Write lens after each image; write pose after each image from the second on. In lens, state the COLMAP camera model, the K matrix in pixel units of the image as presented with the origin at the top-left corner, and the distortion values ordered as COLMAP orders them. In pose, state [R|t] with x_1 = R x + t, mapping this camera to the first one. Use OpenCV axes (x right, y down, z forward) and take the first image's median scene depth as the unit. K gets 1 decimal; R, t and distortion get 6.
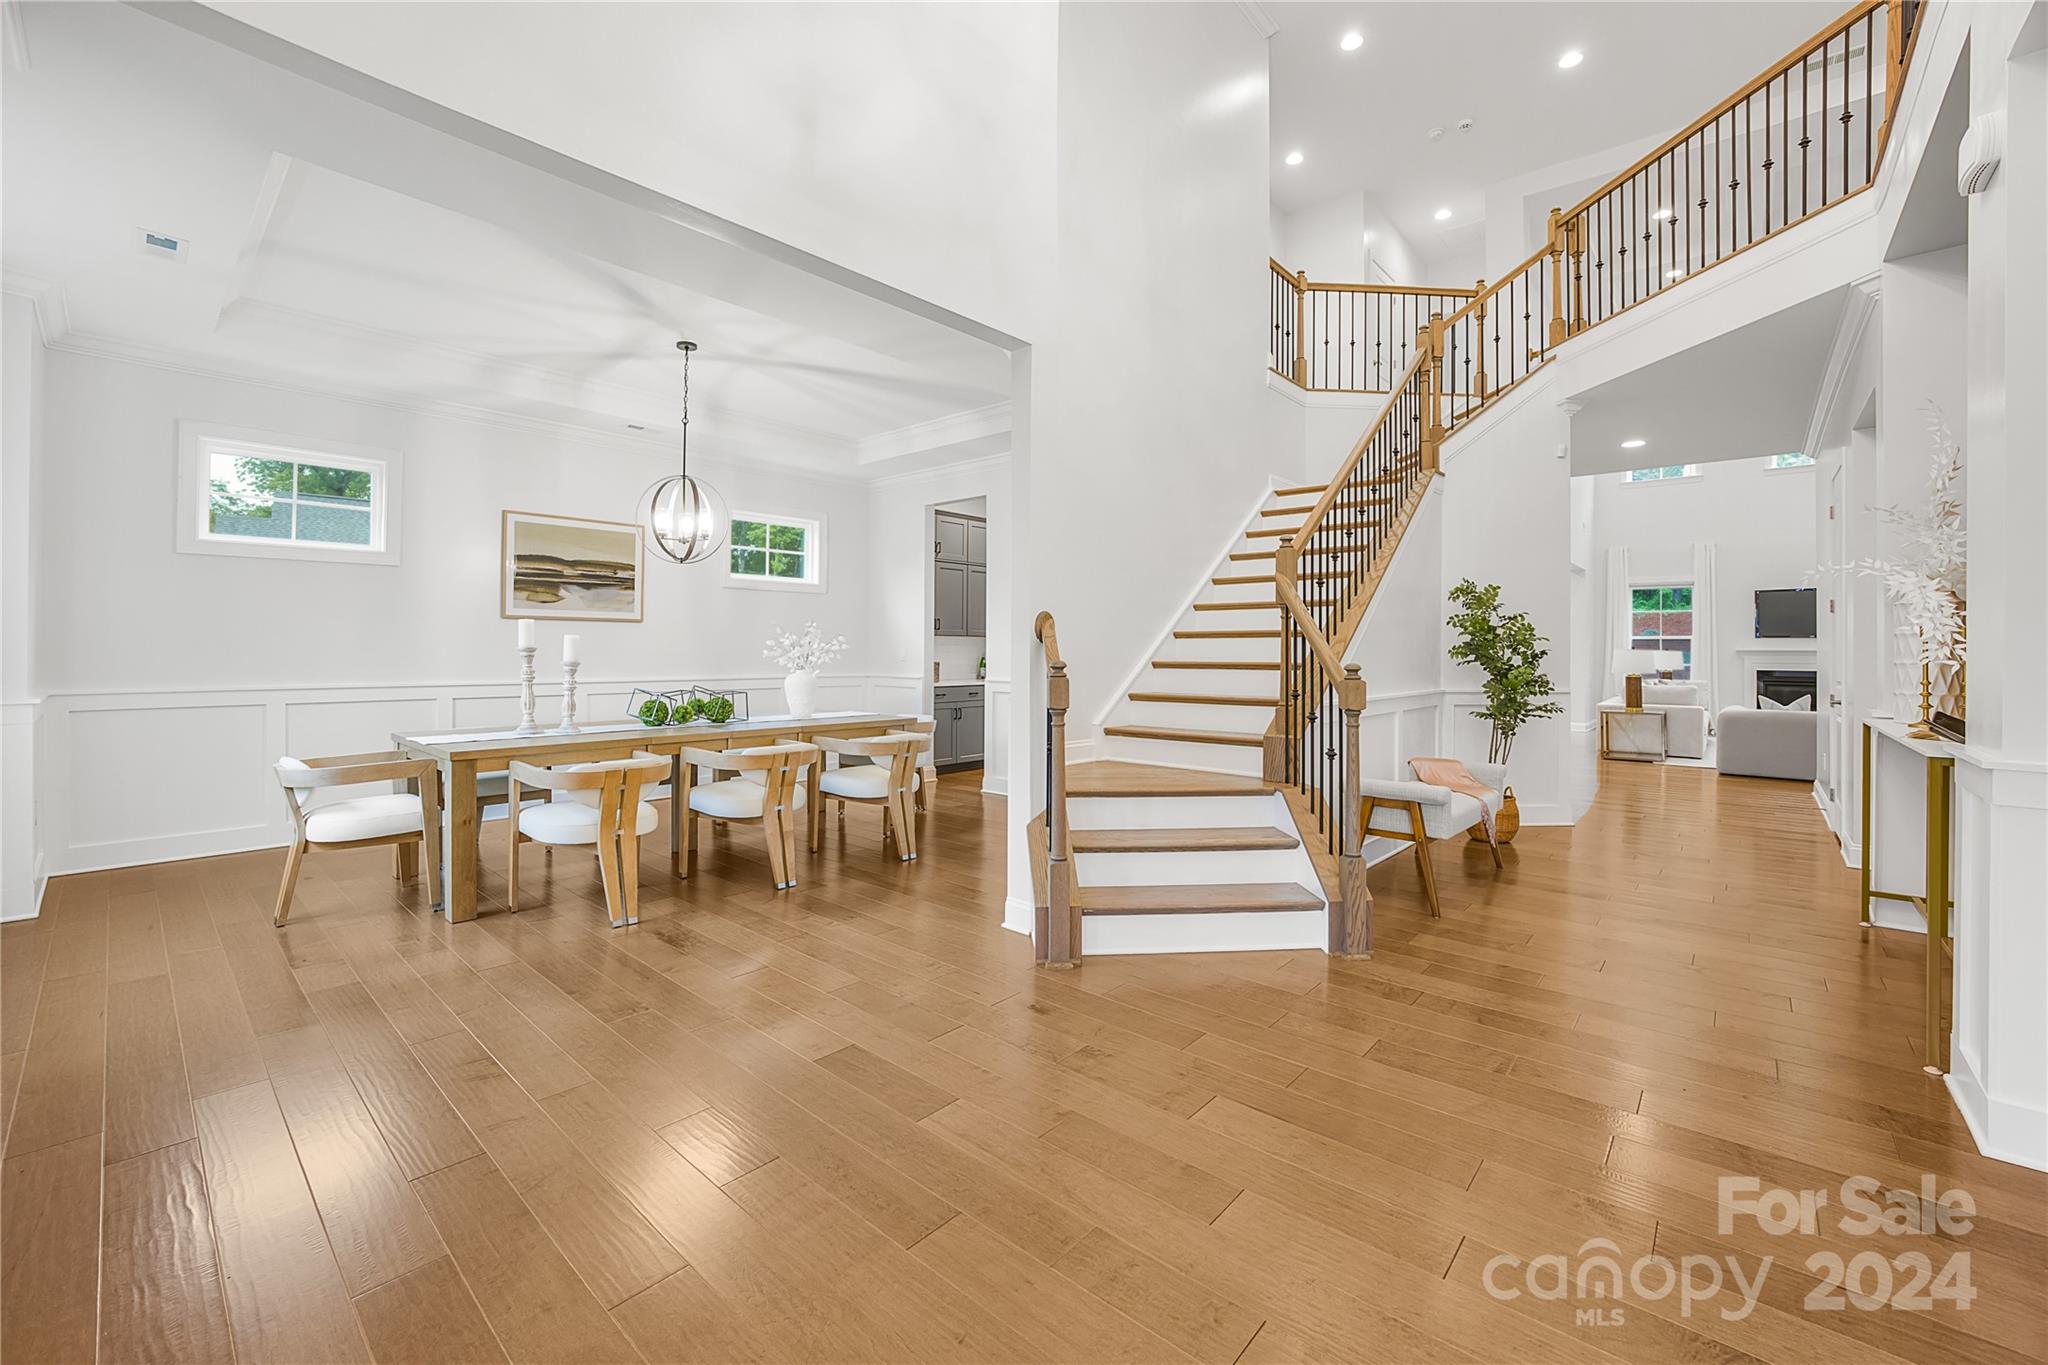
lens RADIAL K [[820.7, 0, 1027.7], [0, 820.7, 658.0], [0, 0, 1]] dist [-0.046925, 0.012718]
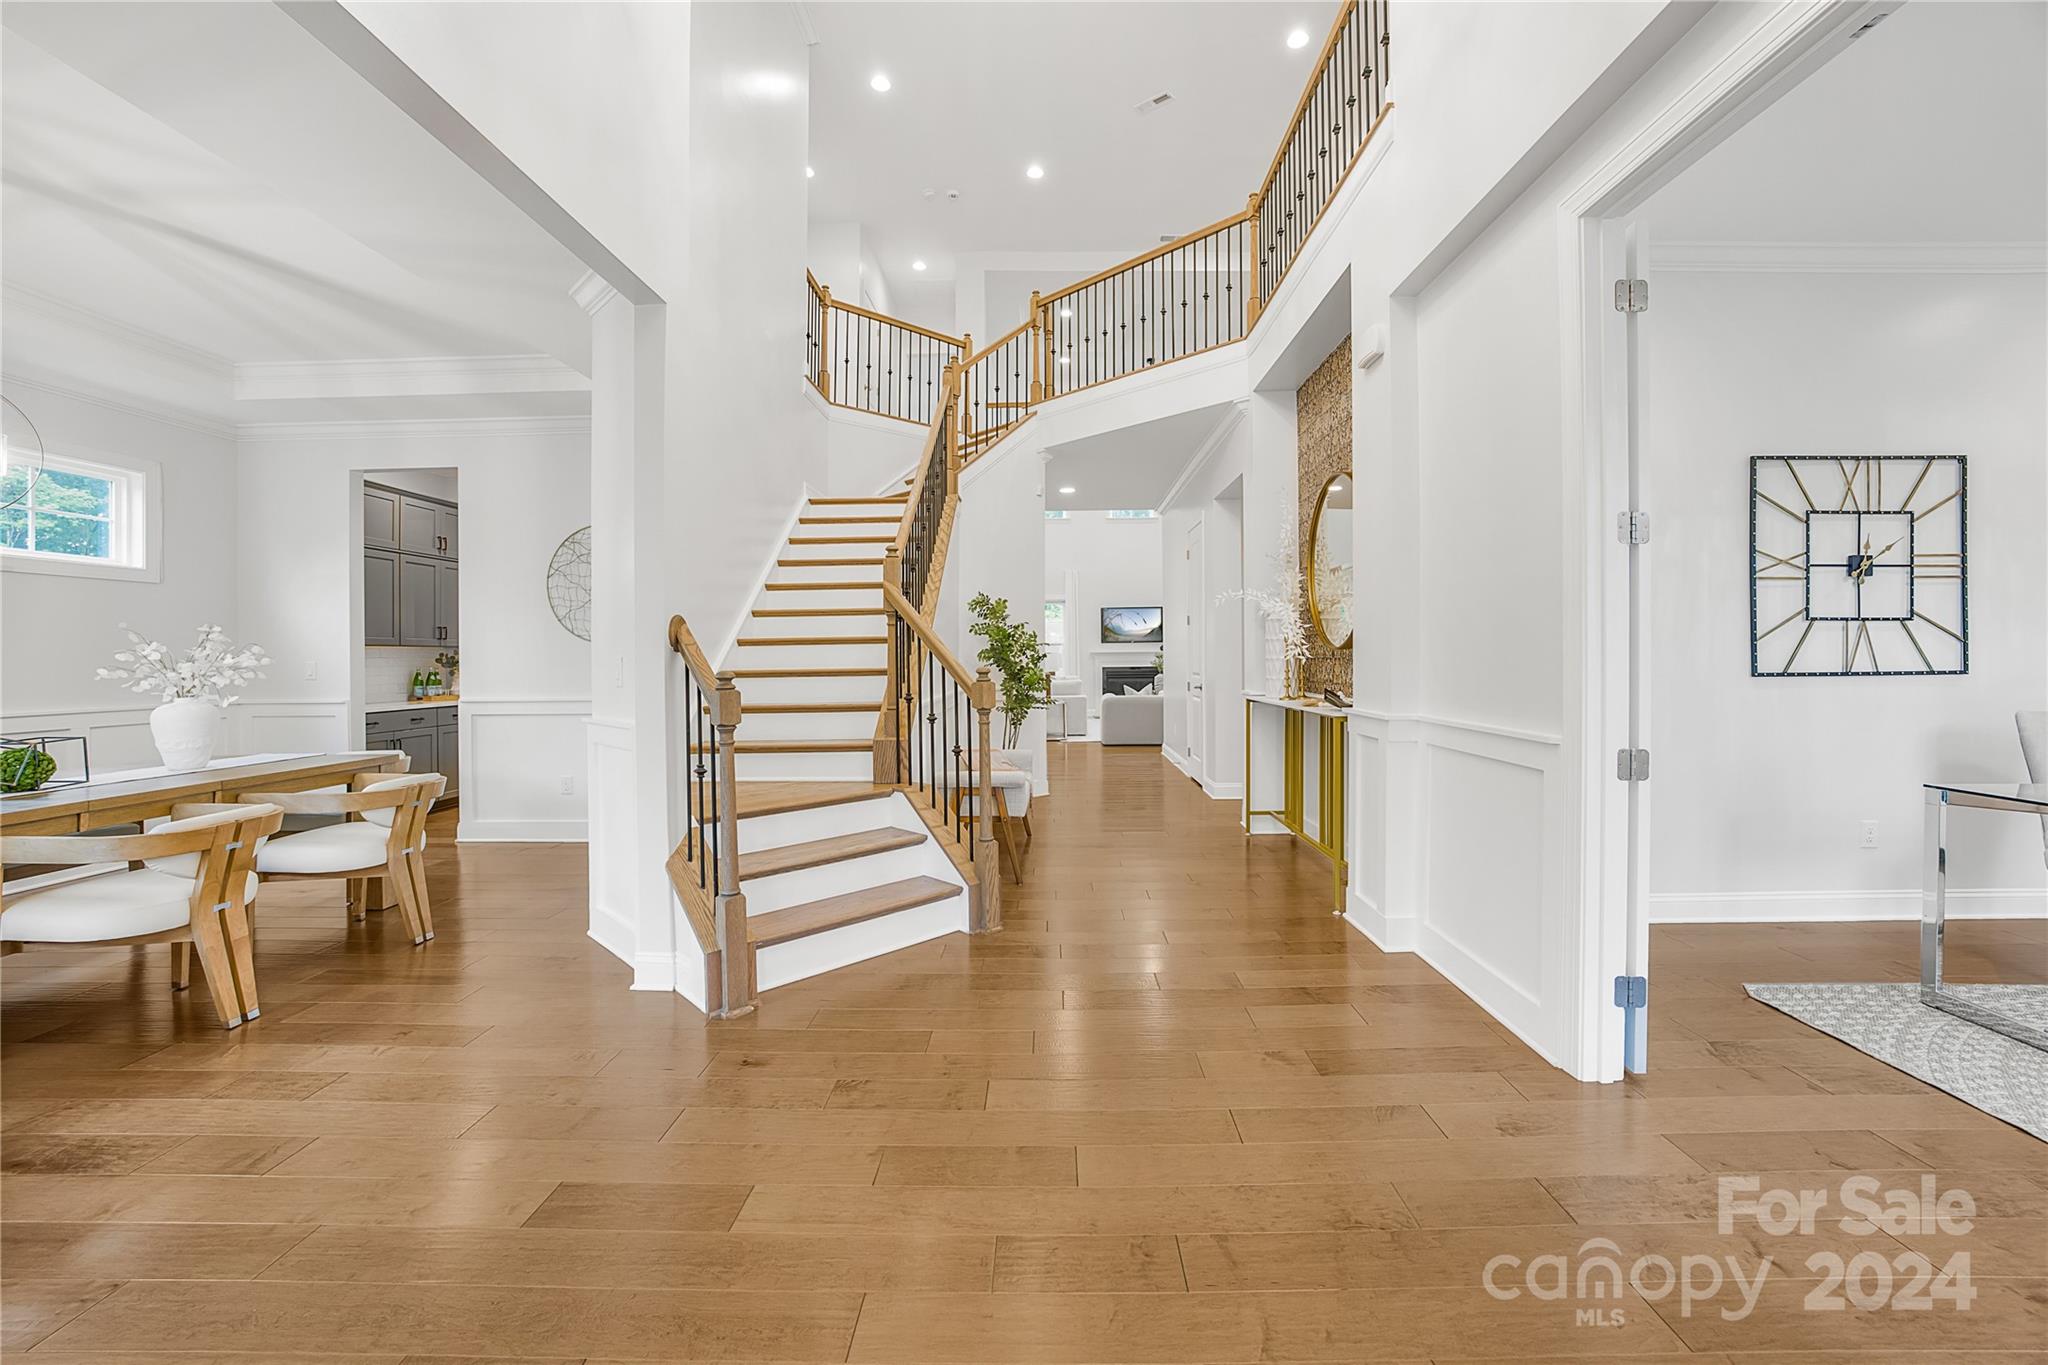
lens RADIAL K [[807.9, 0, 1050.4], [0, 807.9, 671.4], [0, 0, 1]] dist [-0.049192, 0.013157]
pose [[0.759374, -0.026445, 0.650117, -0.156577], [0.021135, 0.999649, 0.015977, -0.001705], [-0.650311, 0.001608, 0.759666, 0.068986]]
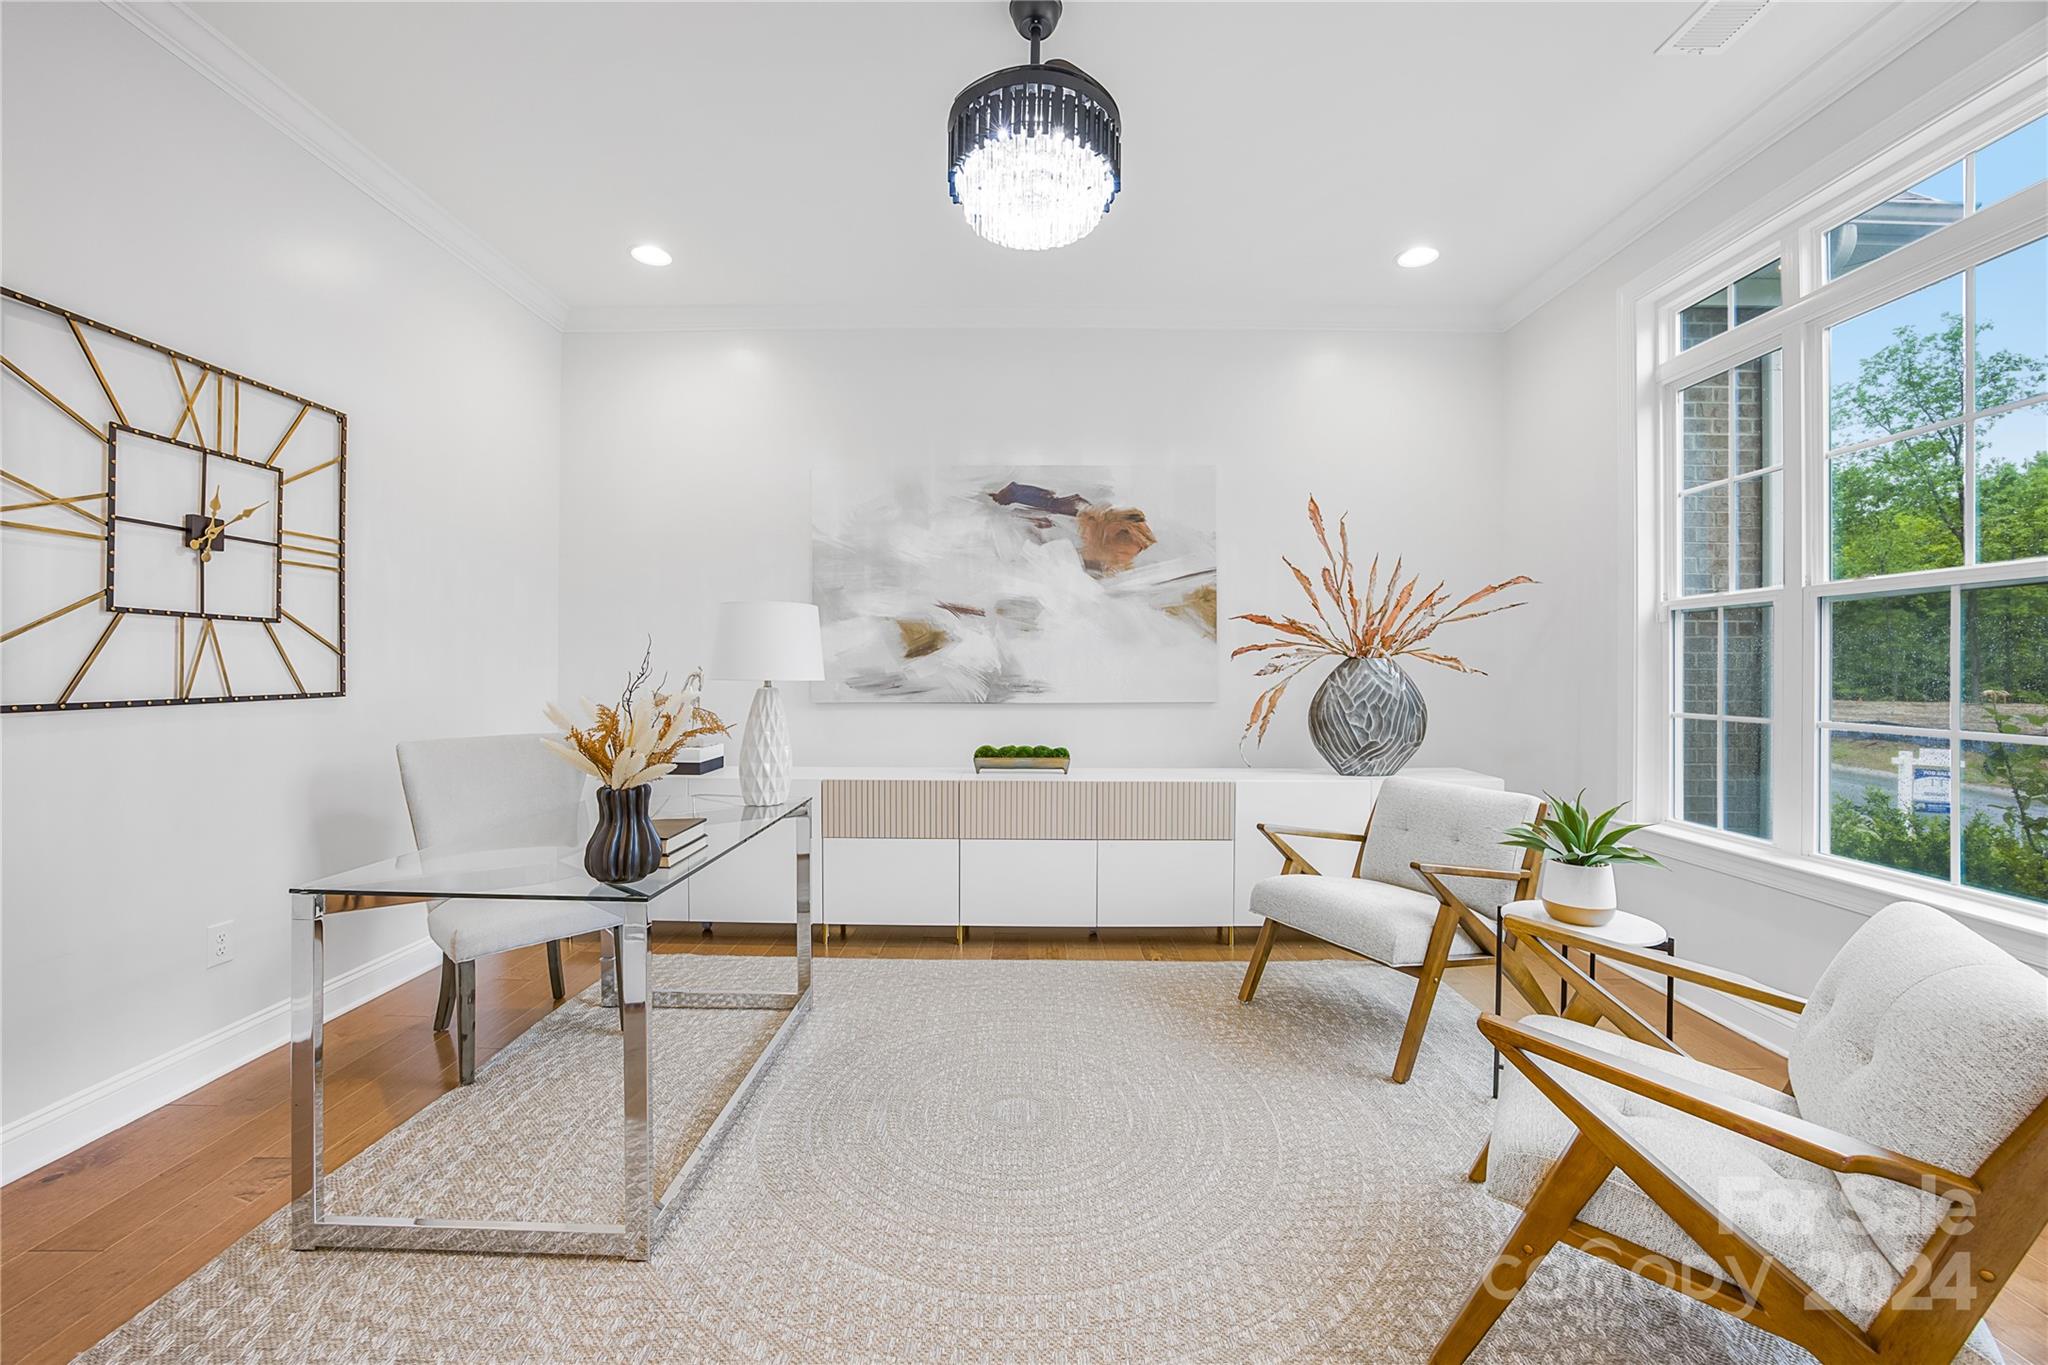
lens RADIAL K [[820.7, 0, 1027.7], [0, 820.7, 658.0], [0, 0, 1]] dist [-0.046925, 0.012718]
pose [[-0.659627, -0.002519, 0.751589, 0.189612], [-0.001074, 0.999997, 0.002410, 0.000793], [-0.751592, 0.000782, -0.659628, 0.069737]]
